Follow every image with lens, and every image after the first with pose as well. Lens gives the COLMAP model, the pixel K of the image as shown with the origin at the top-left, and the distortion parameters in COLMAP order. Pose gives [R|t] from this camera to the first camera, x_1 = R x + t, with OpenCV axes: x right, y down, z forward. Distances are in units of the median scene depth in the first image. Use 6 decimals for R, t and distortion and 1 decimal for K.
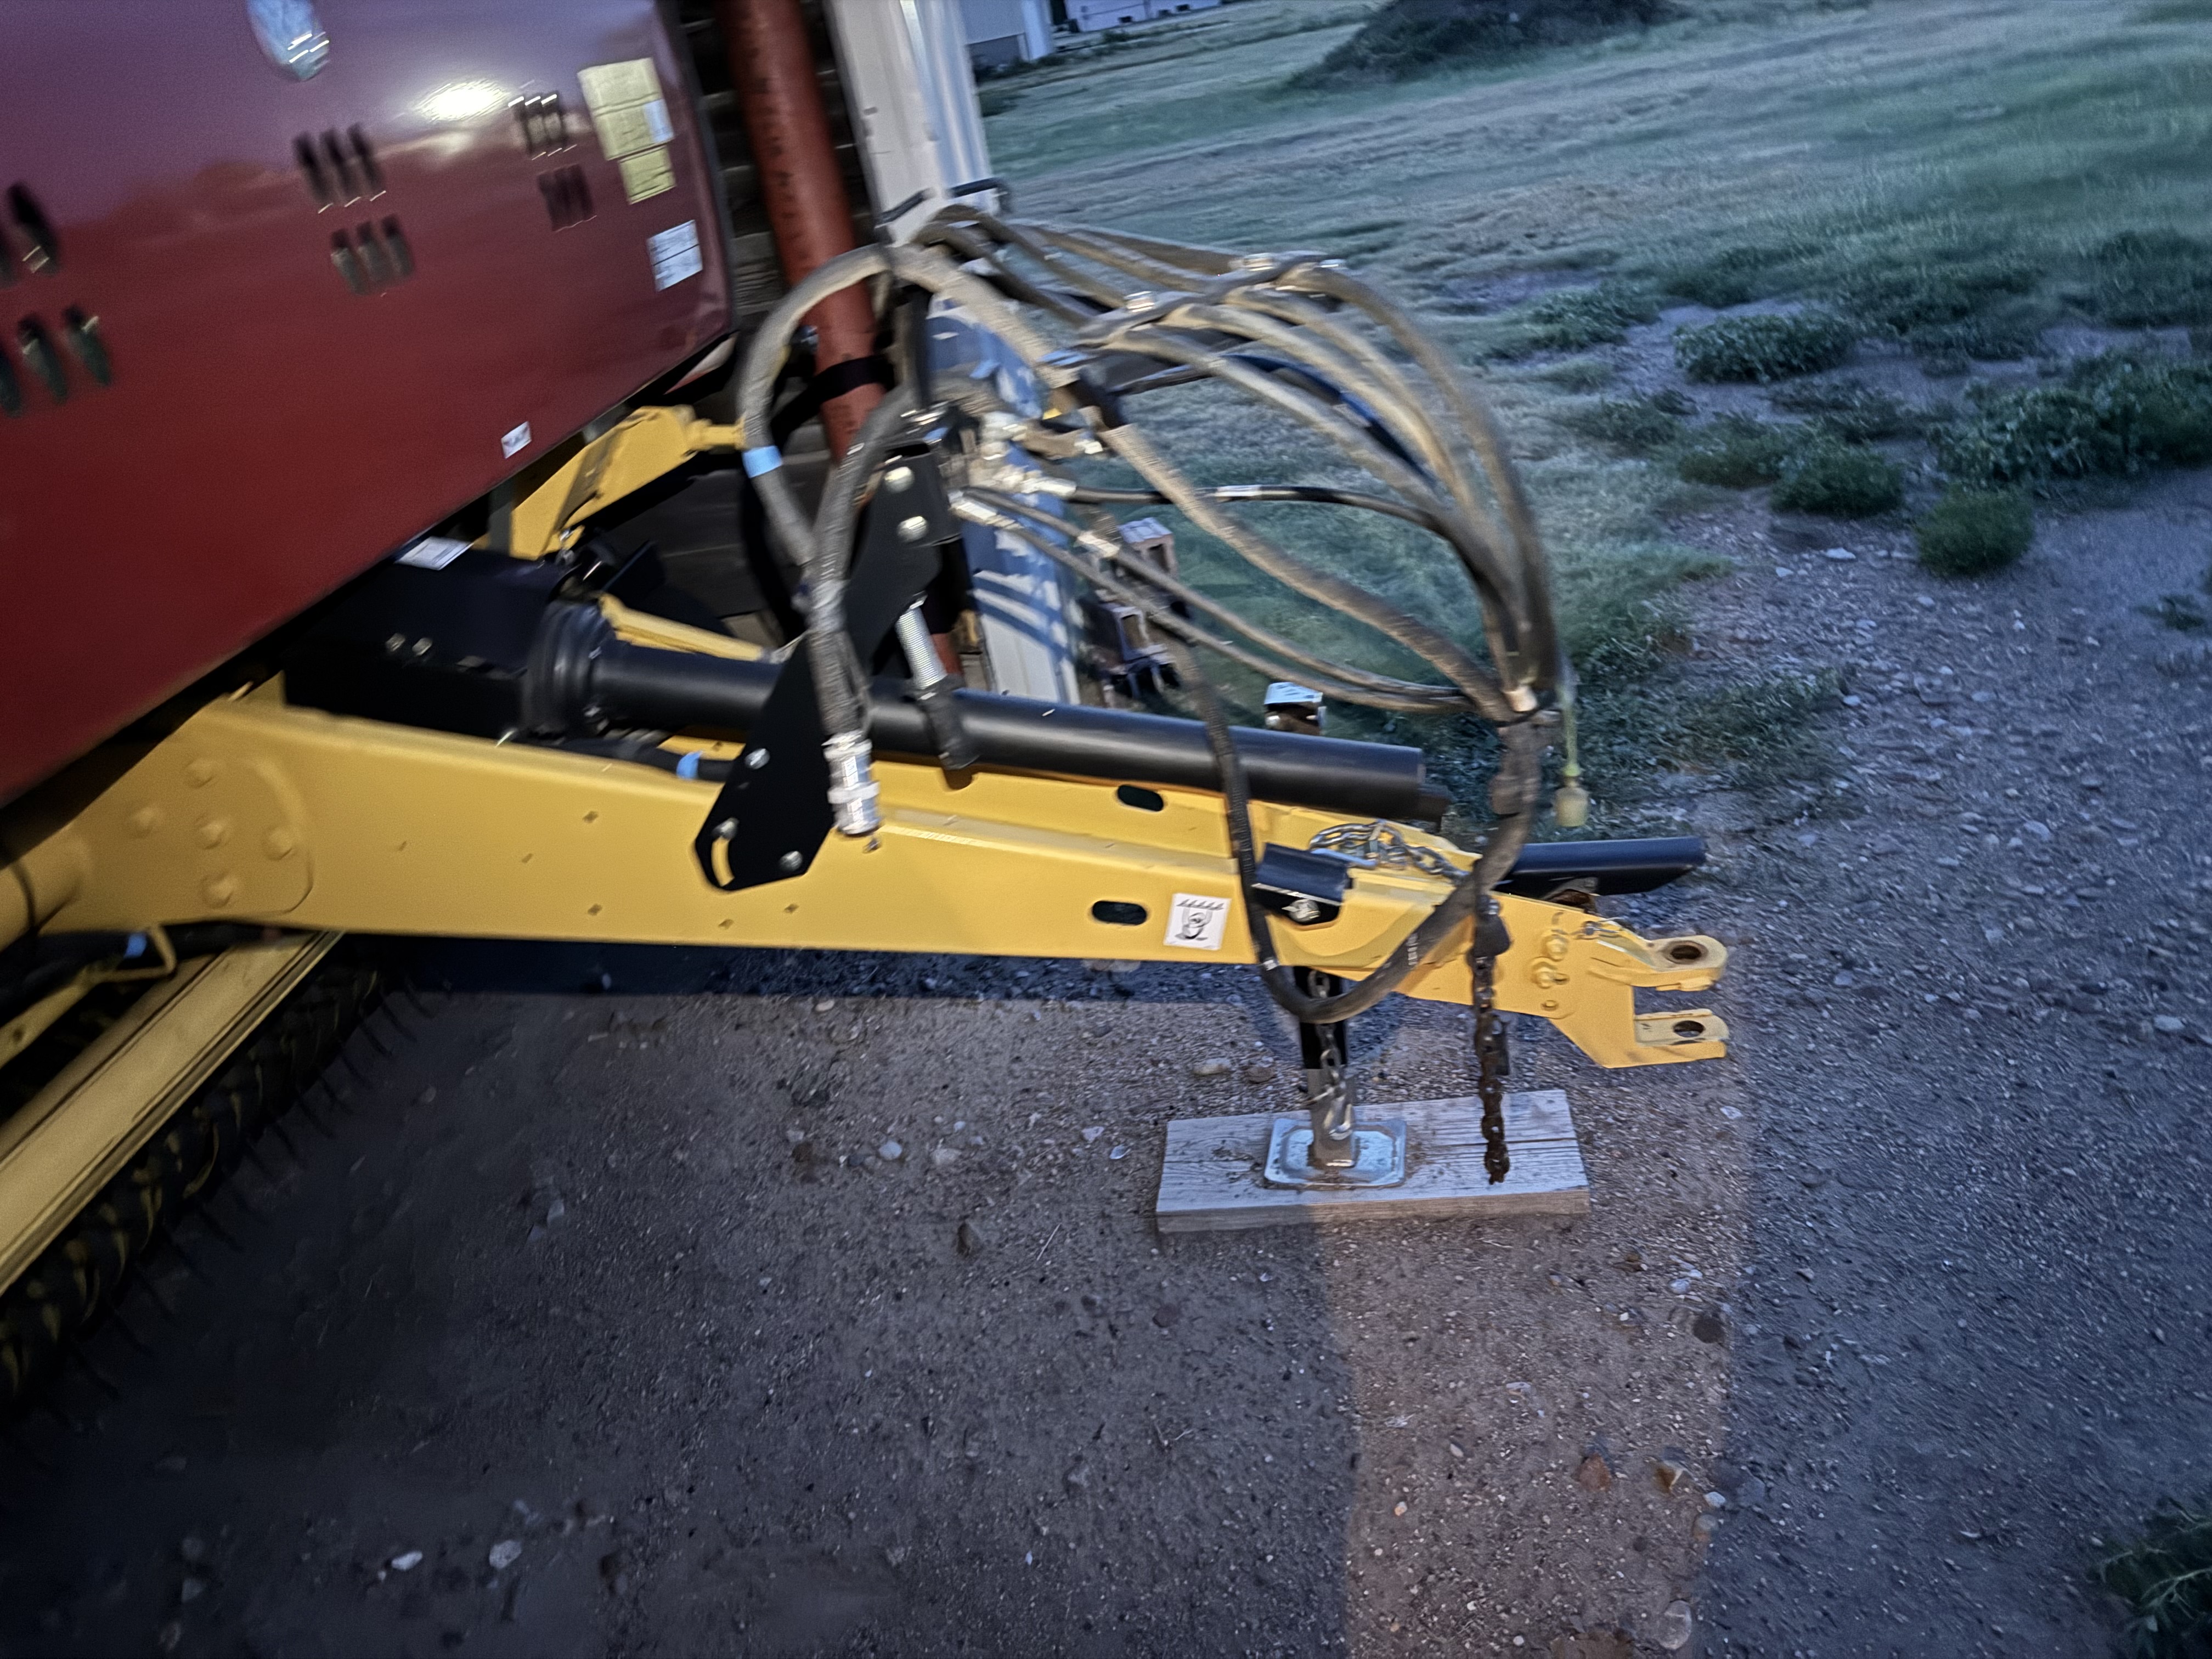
lens RADIAL K [[1540.7, 0, 1098.8], [0, 1540.7, 829.6], [0, 0, 1]] dist [0.069442, -0.078016]
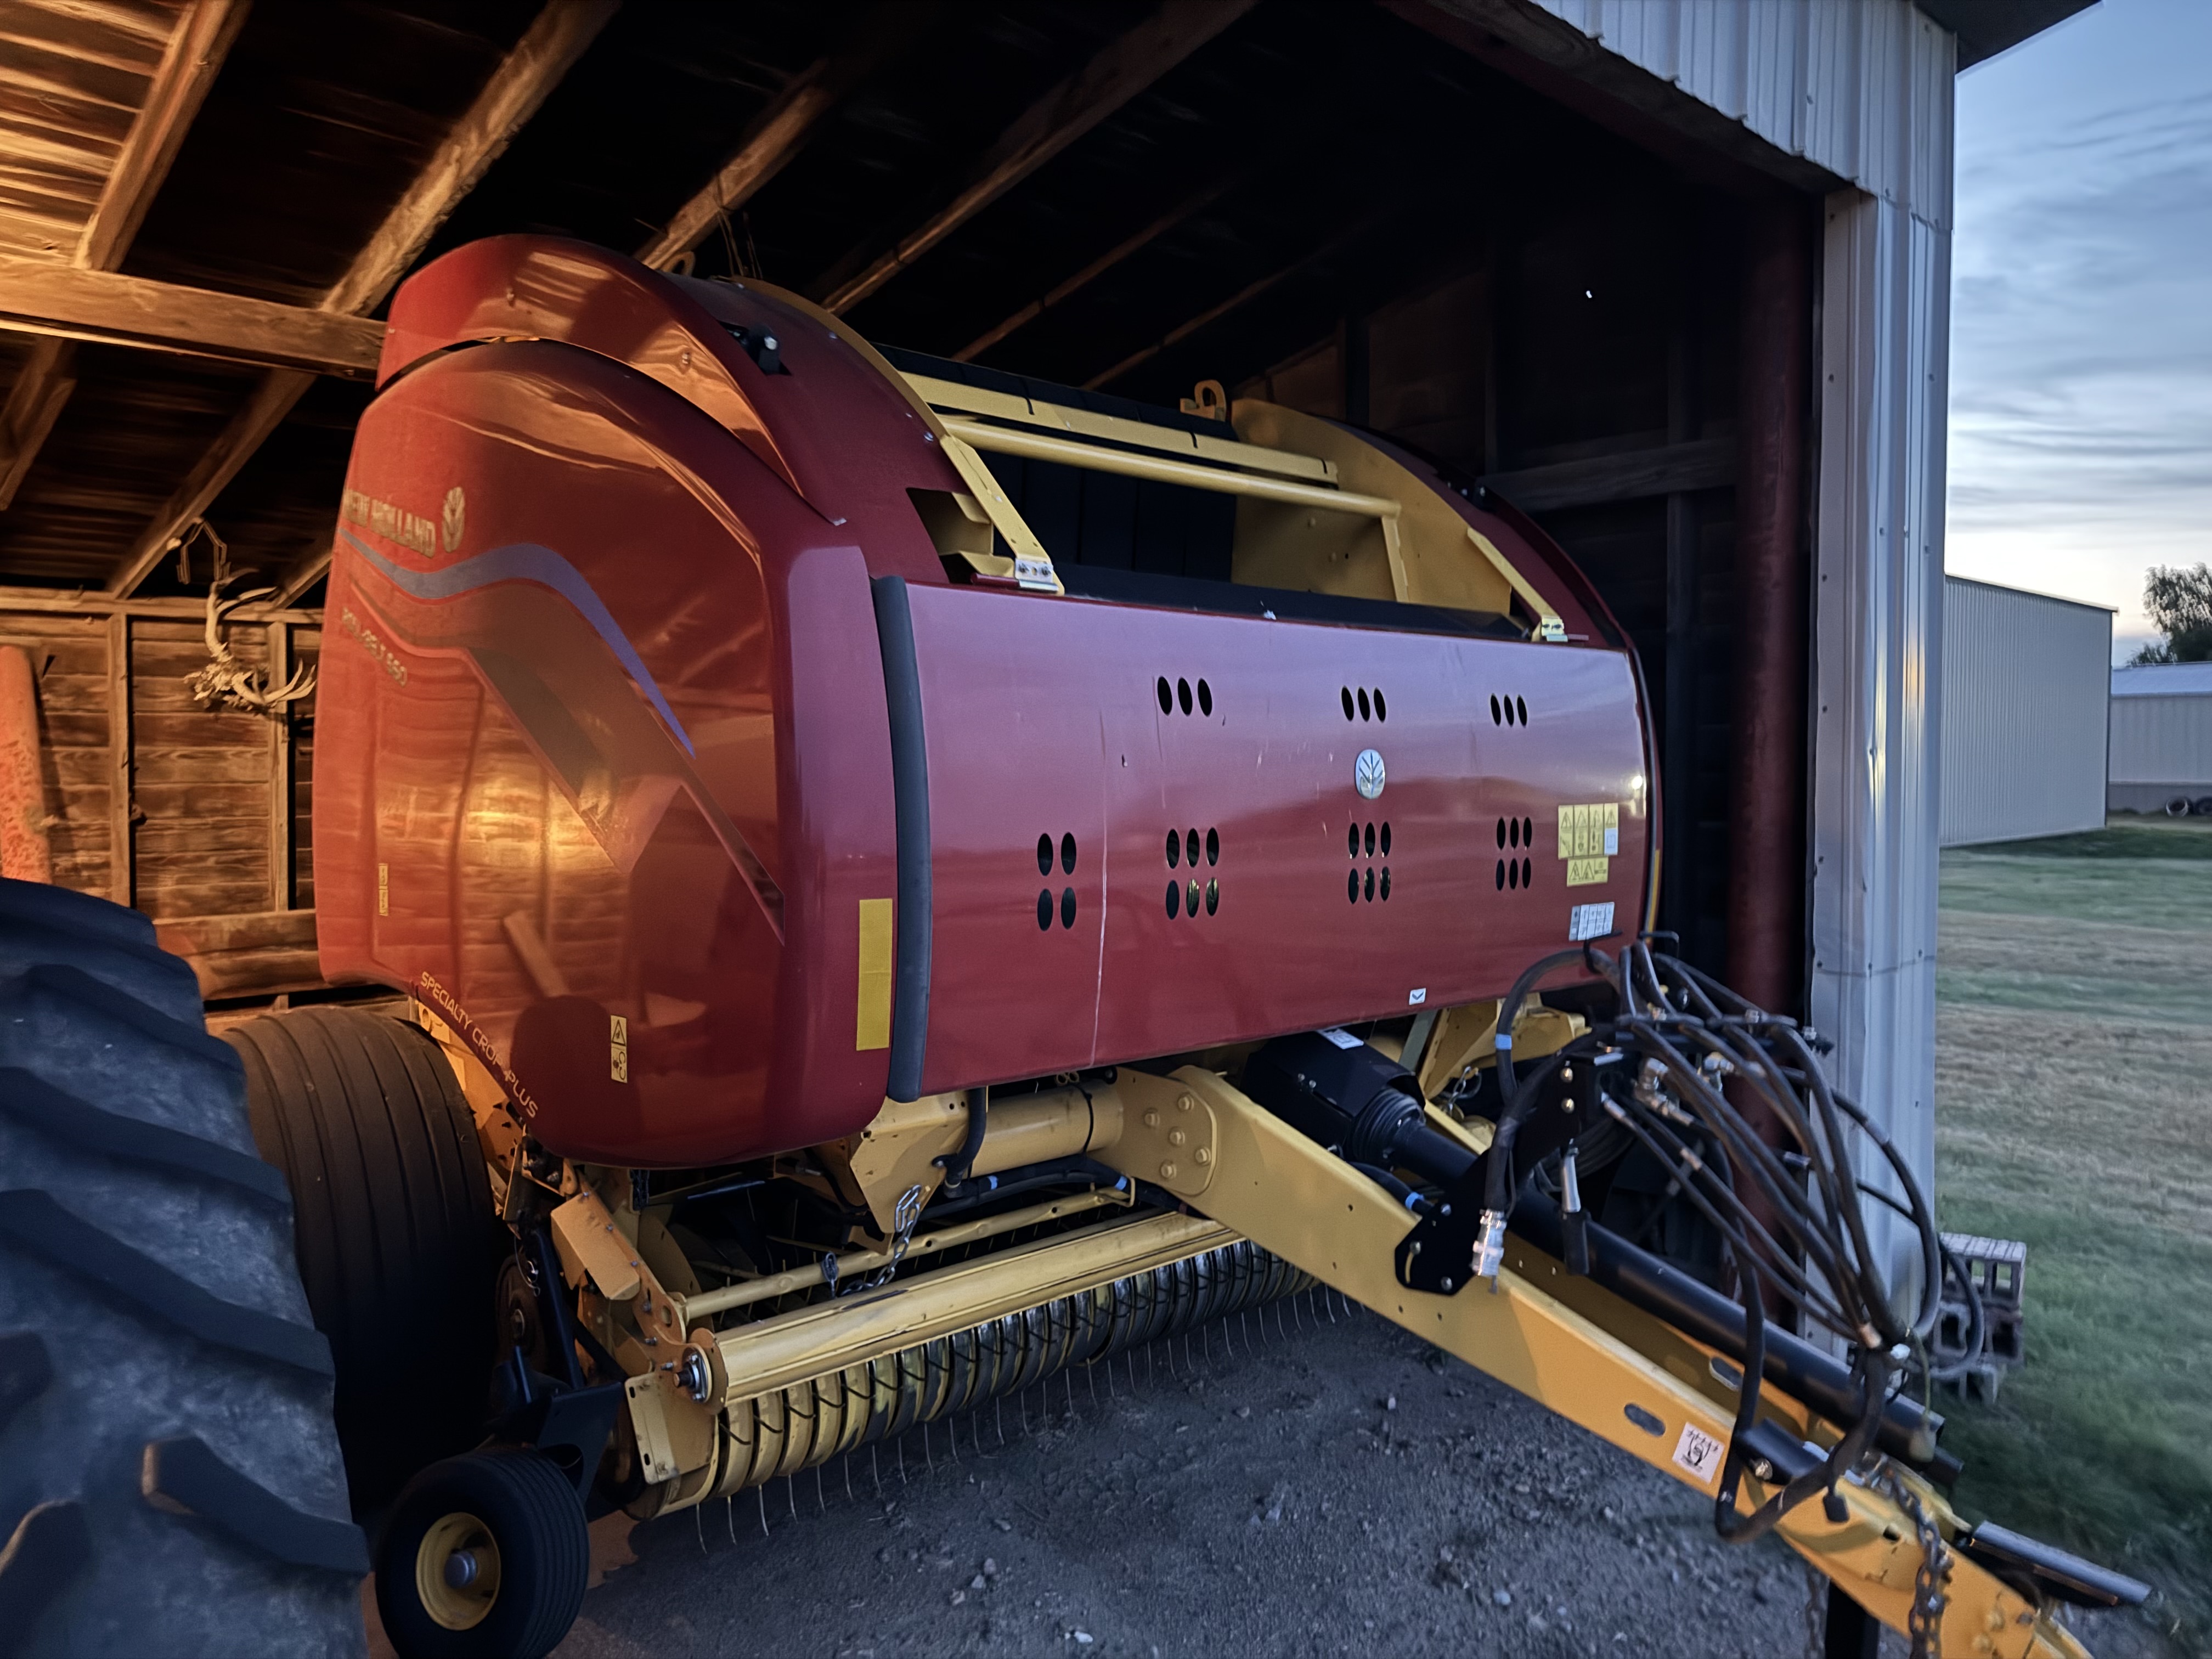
lens RADIAL K [[1540.7, 0, 1098.8], [0, 1540.7, 829.6], [0, 0, 1]] dist [0.069442, -0.078016]
pose [[0.726725, 0.209884, -0.654079, 0.461104], [-0.435696, 0.876978, -0.202677, 0.086694], [0.531075, 0.432270, 0.728768, -0.513154]]
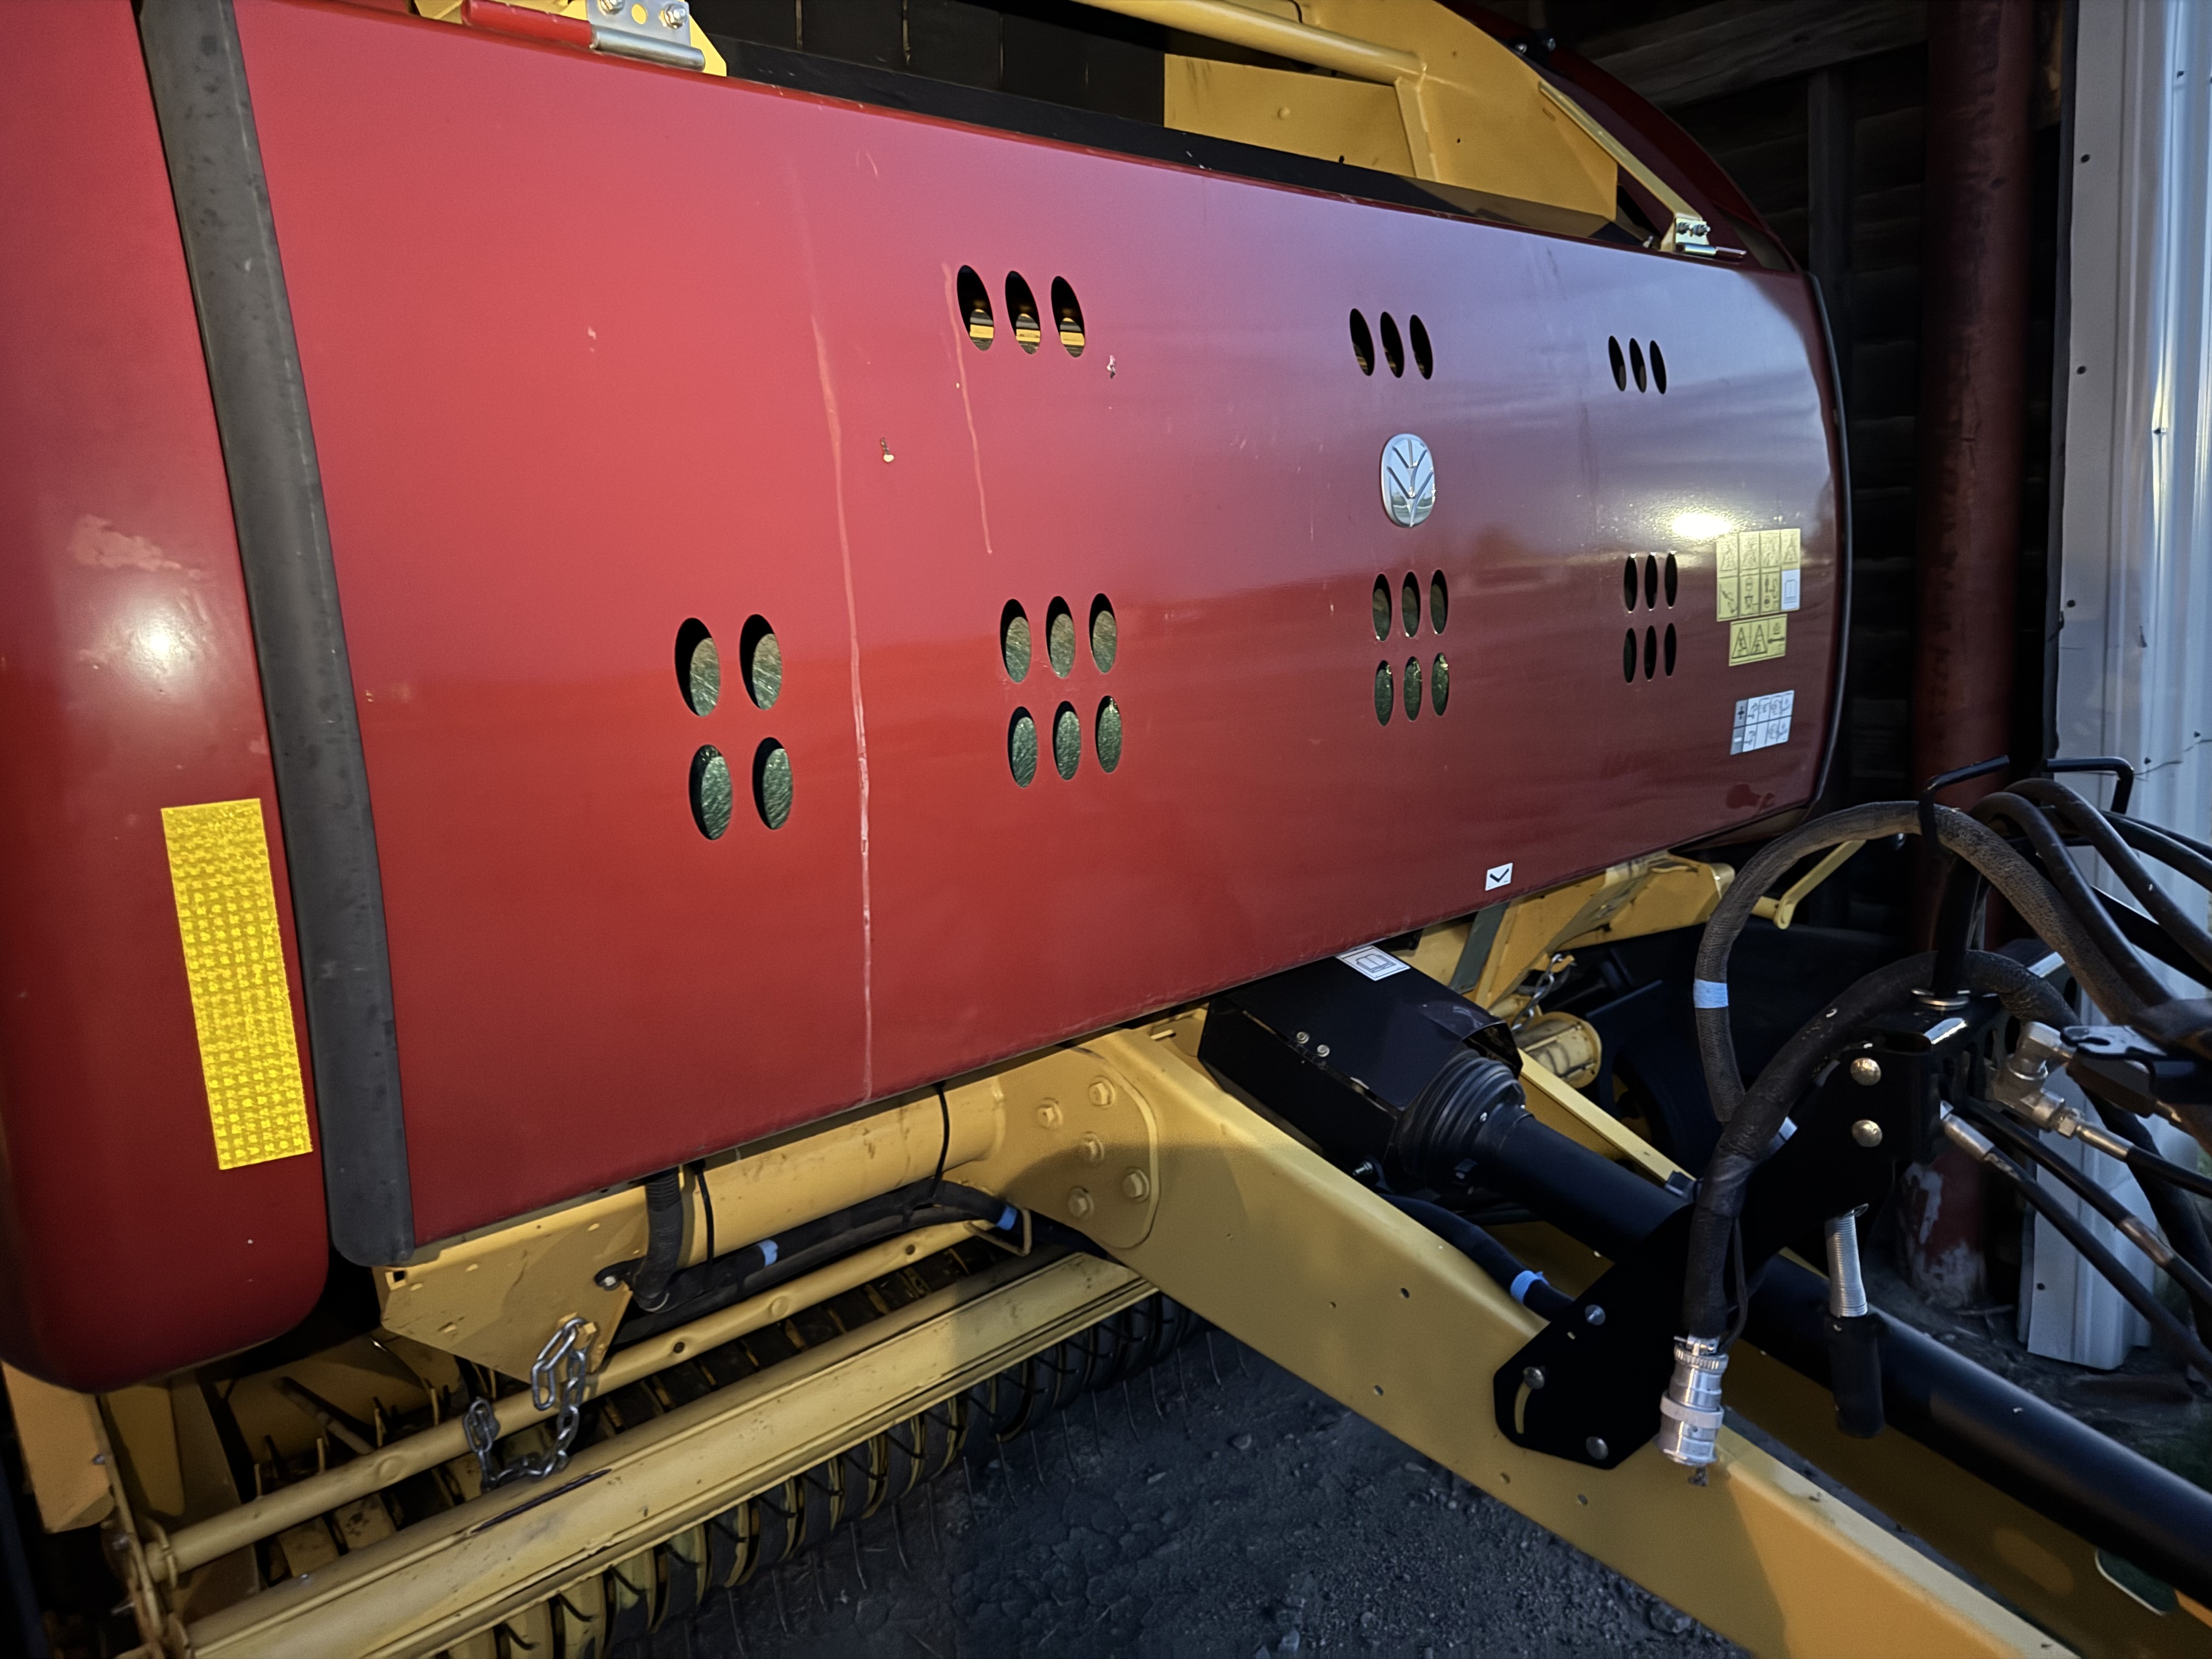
lens RADIAL K [[1535.7, 0, 1113.1], [0, 1535.7, 822.4], [0, 0, 1]] dist [0.049202, -0.076607]
pose [[0.746009, 0.241941, -0.620431, 0.034174], [-0.380705, 0.919355, -0.099253, -0.100502], [0.546383, 0.310245, 0.777955, 0.122780]]
